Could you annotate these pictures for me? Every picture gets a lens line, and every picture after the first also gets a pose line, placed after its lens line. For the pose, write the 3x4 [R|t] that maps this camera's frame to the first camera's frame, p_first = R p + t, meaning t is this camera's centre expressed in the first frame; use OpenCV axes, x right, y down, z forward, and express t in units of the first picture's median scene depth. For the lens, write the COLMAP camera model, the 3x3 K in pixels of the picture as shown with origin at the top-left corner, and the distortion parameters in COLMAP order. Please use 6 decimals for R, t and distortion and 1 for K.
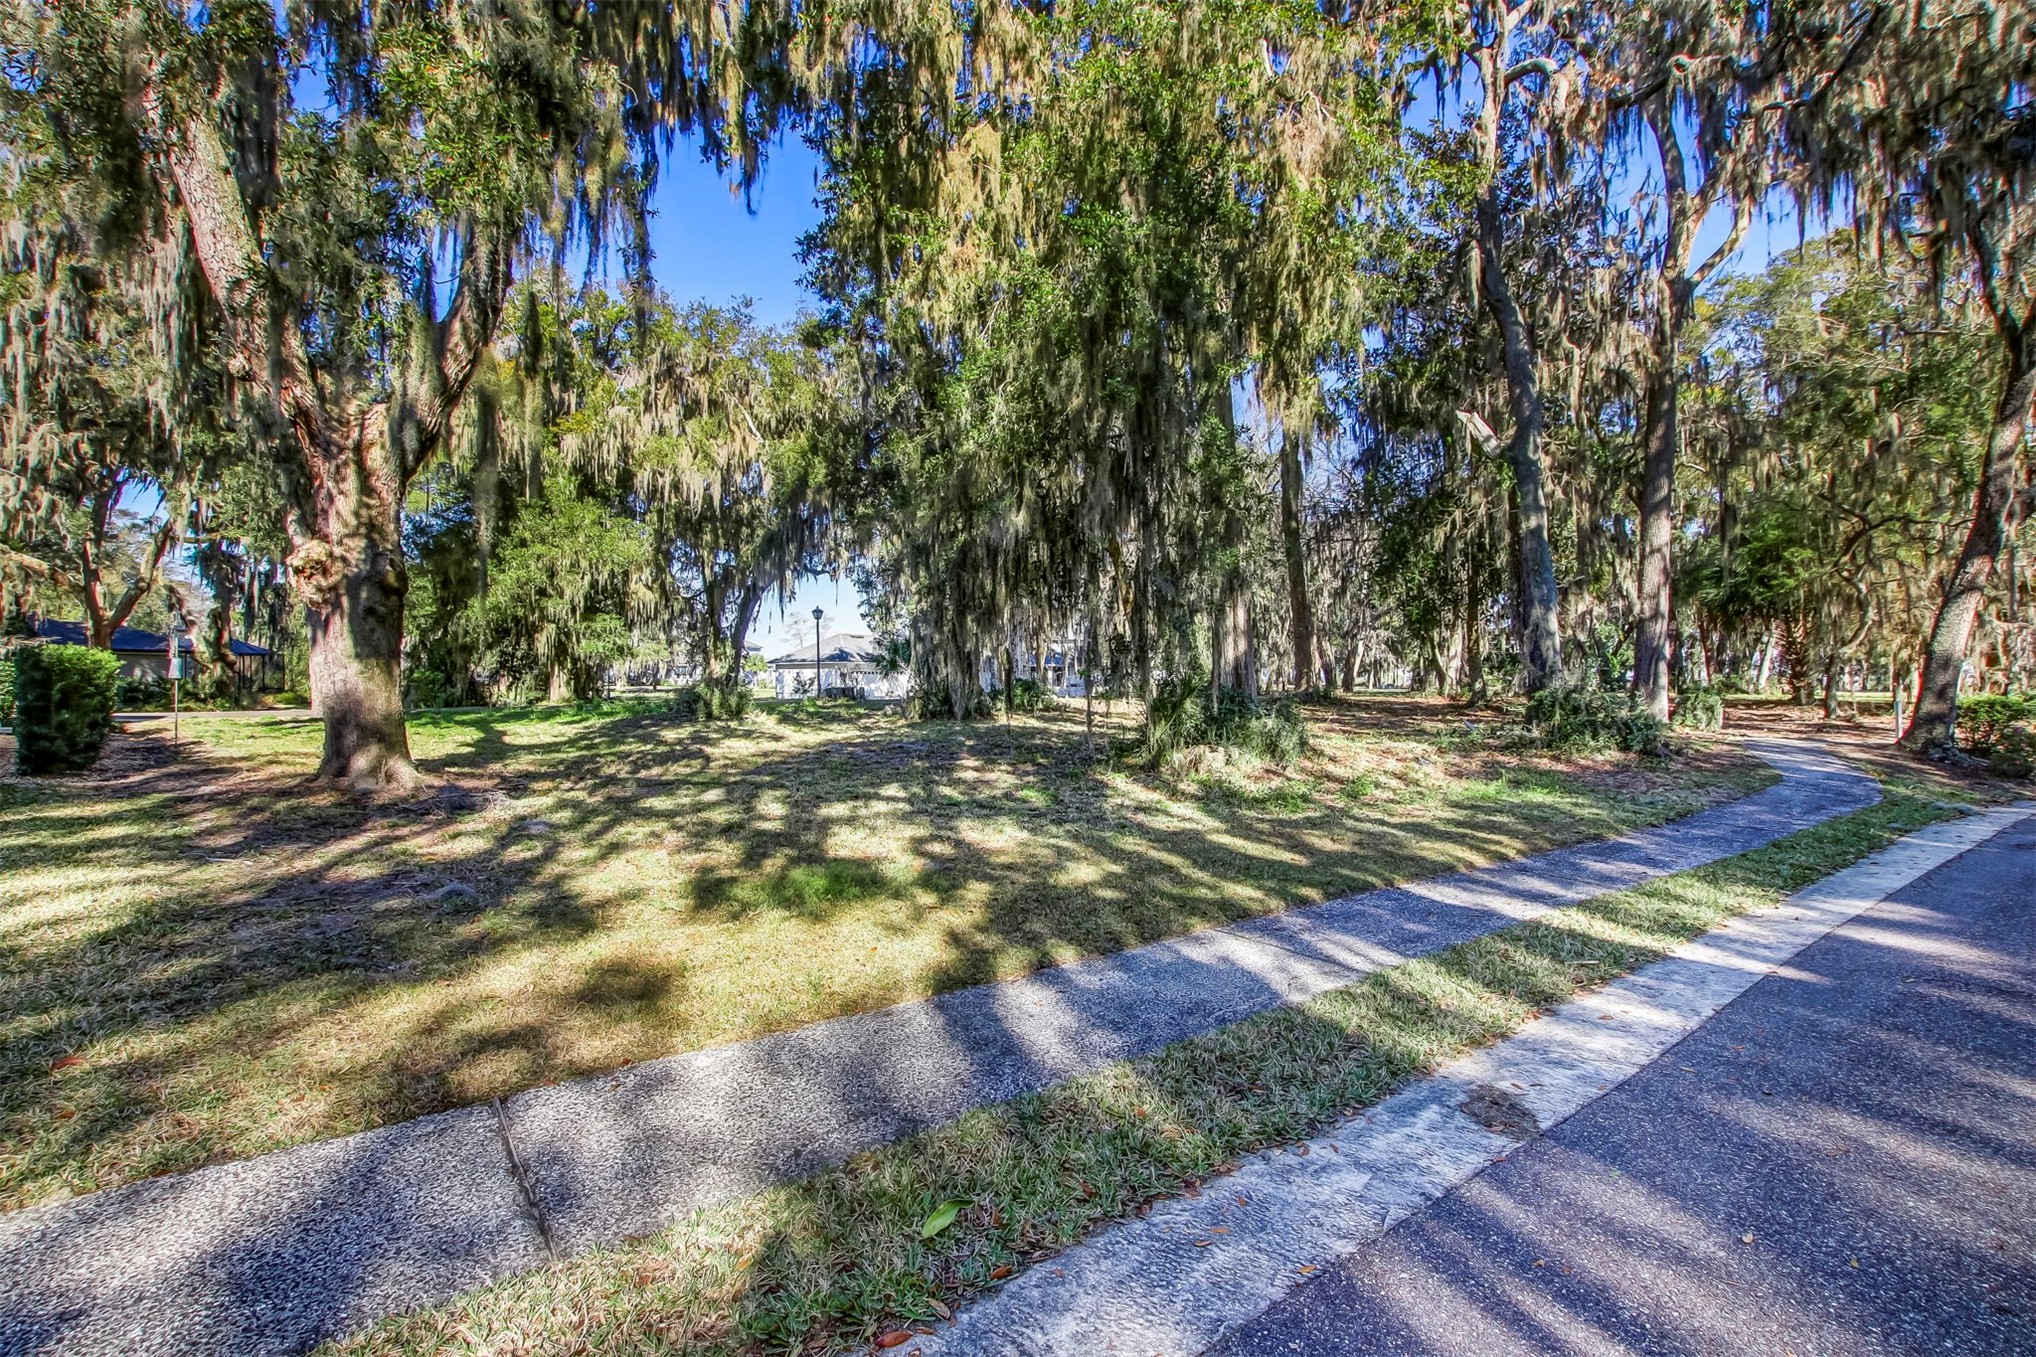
lens RADIAL K [[940.2, 0, 1023.0], [0, 940.2, 693.7], [0, 0, 1]] dist [-0.013048, 0.001347]
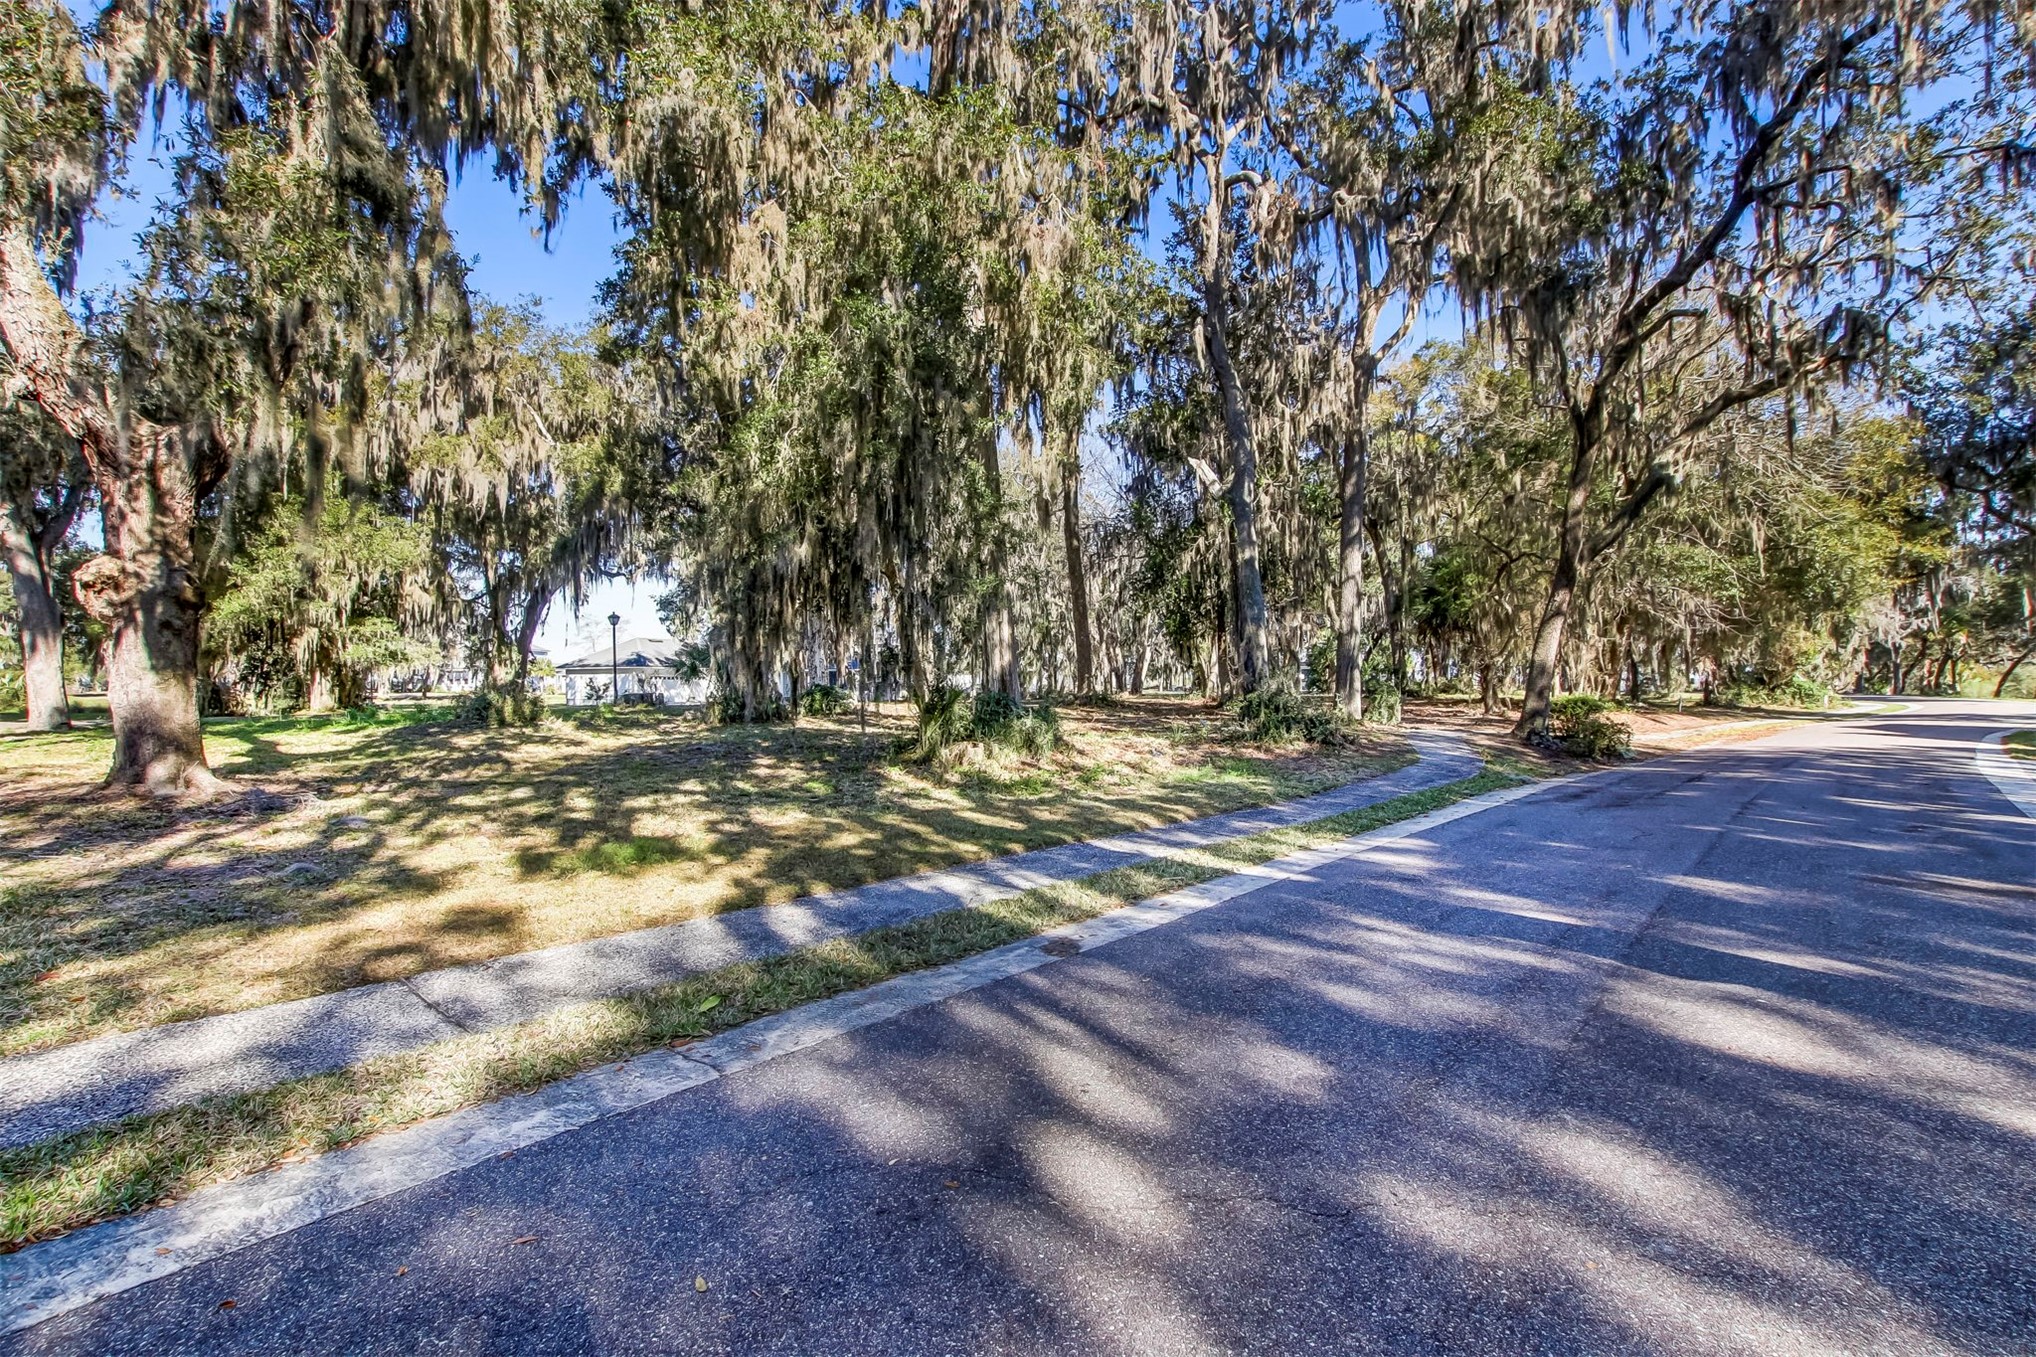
lens RADIAL K [[940.2, 0, 1023.0], [0, 940.2, 693.7], [0, 0, 1]] dist [-0.013048, 0.001347]
pose [[0.980381, -0.006309, 0.197011, 0.028653], [0.007089, 0.999970, -0.003253, -0.001058], [-0.196984, 0.004586, 0.980396, -0.171078]]
